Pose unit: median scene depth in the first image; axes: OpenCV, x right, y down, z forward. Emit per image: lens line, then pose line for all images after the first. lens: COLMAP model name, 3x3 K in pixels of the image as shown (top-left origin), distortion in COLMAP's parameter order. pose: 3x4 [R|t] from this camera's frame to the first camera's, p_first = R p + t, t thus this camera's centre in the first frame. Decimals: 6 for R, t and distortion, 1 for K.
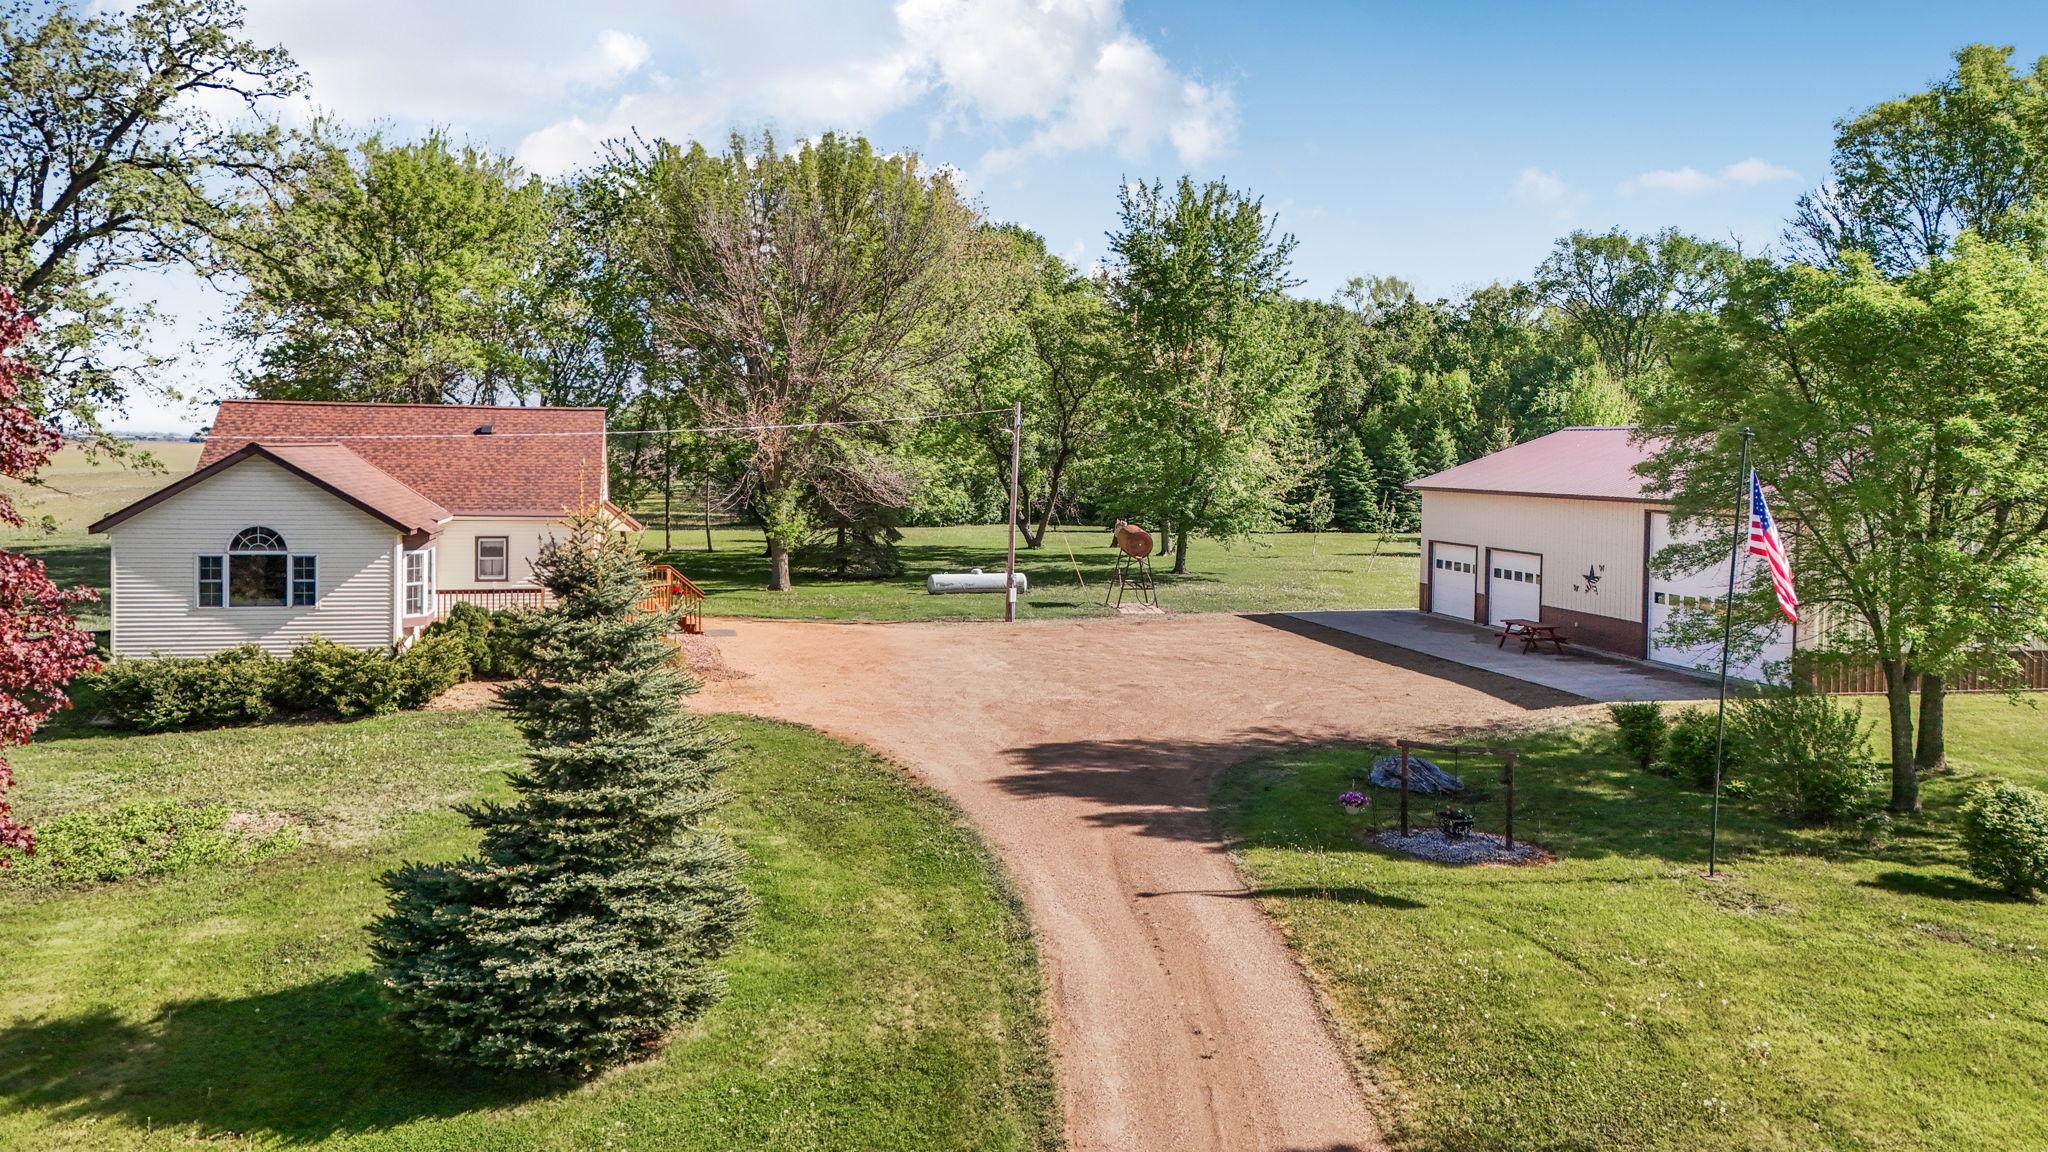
lens RADIAL K [[1421.1, 0, 1024.0], [0, 1421.1, 576.0], [0, 0, 1]] dist [-0.042530, -0.001545]
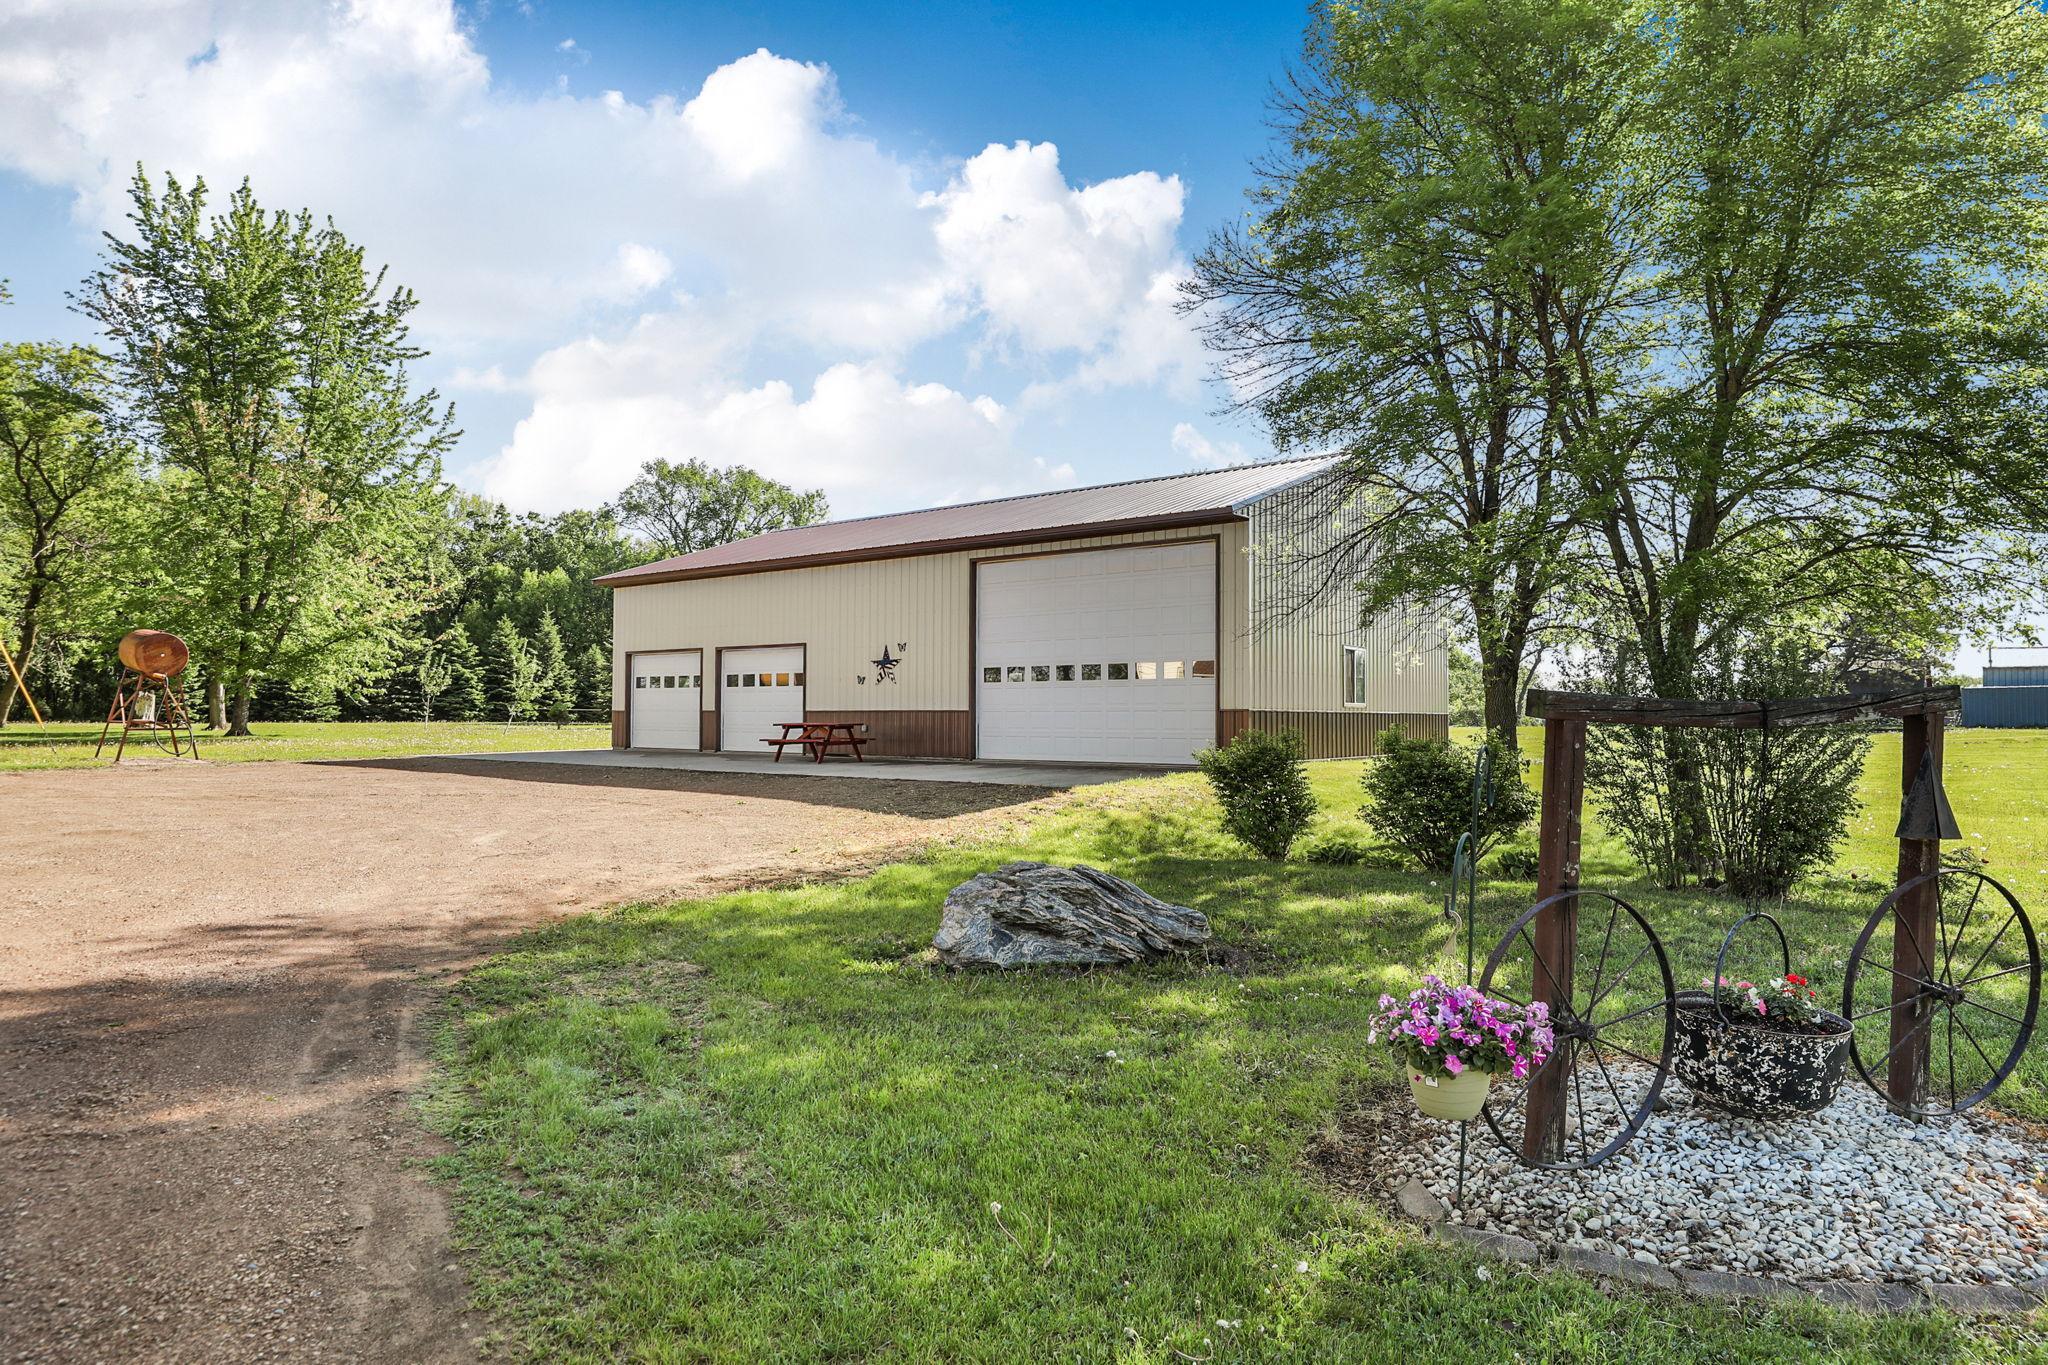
lens RADIAL K [[1173.8, 0, 1024.0], [0, 1173.8, 682.5], [0, 0, 1]] dist [-0.073882, 0.056056]
pose [[0.758556, 0.004680, 0.651591, 0.034647], [0.061987, 0.994921, -0.079308, 0.043401], [-0.648653, 0.100549, 0.754413, 0.320377]]
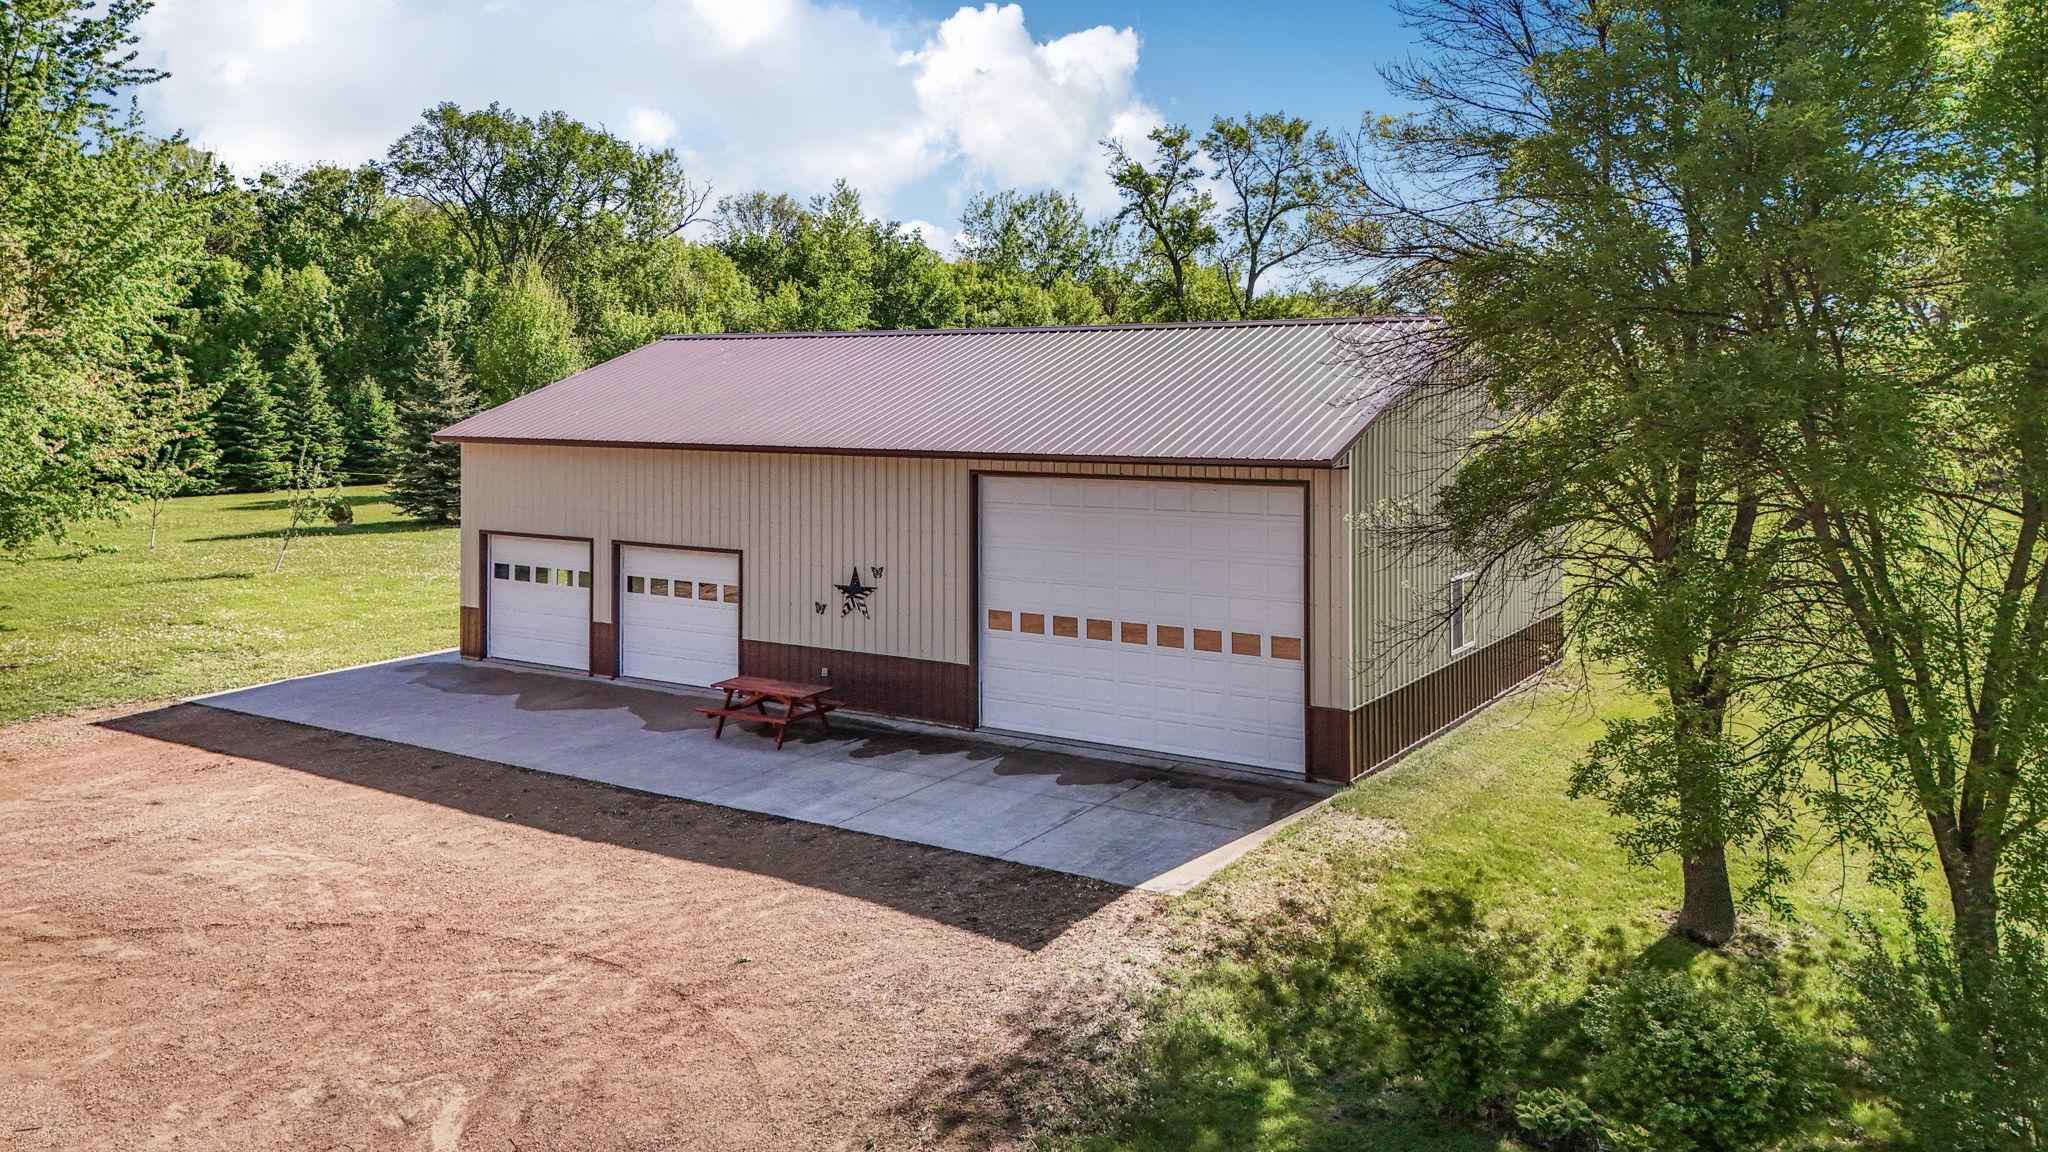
lens RADIAL K [[1539.9, 0, 1033.4], [0, 1539.9, 392.4], [0, 0, 1]] dist [0.002238, -0.003885]
pose [[0.709293, -0.013125, 0.704791, 0.008965], [0.067341, 0.996515, -0.049214, -0.028498], [-0.701689, 0.082369, 0.707706, 0.330505]]
